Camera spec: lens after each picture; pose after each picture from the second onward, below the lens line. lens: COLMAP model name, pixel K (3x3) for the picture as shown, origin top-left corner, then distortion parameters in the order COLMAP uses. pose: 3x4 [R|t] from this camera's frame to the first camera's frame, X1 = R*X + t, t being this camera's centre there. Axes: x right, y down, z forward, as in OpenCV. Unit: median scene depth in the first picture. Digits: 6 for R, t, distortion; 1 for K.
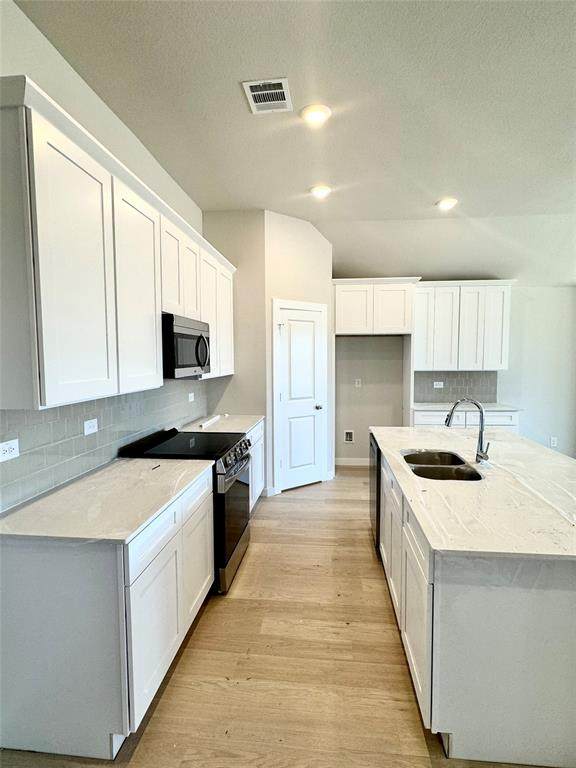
lens RADIAL K [[415.0, 0, 286.2], [0, 415.0, 384.9], [0, 0, 1]] dist [0.005106, 0.000932]
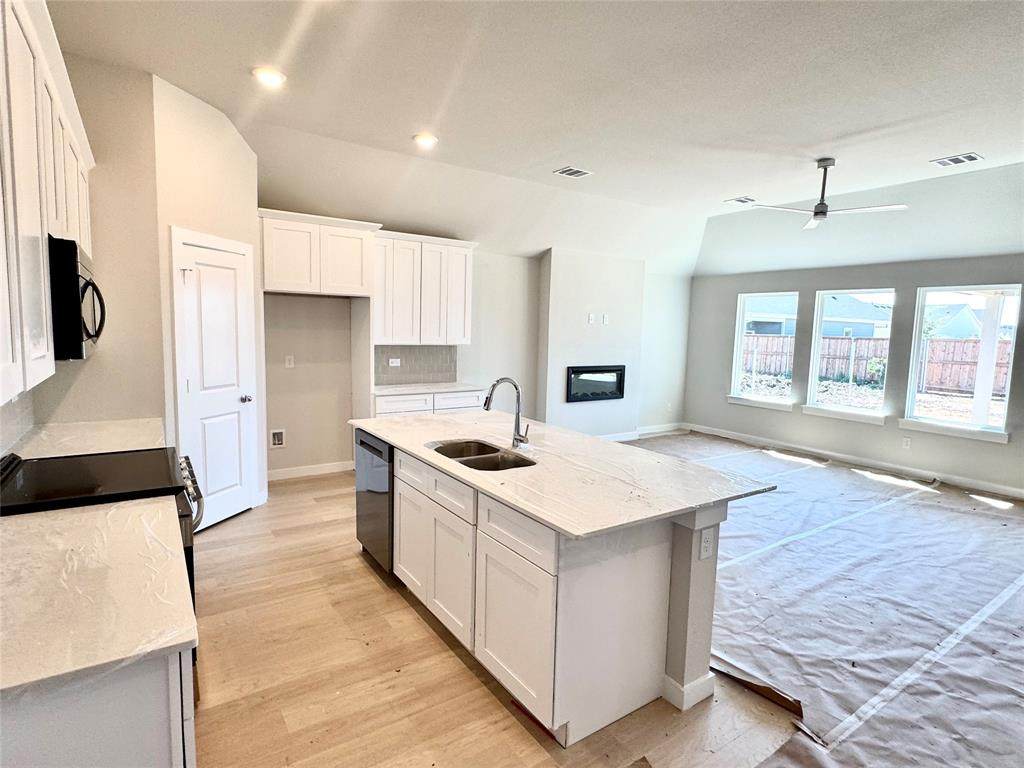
lens RADIAL K [[553.4, 0, 519.0], [0, 553.4, 382.6], [0, 0, 1]] dist [0.005106, 0.000932]
pose [[0.758533, -0.040896, 0.650350, -0.179983], [0.016433, 0.998912, 0.043647, -0.004681], [-0.651427, -0.022420, 0.758380, 0.040338]]
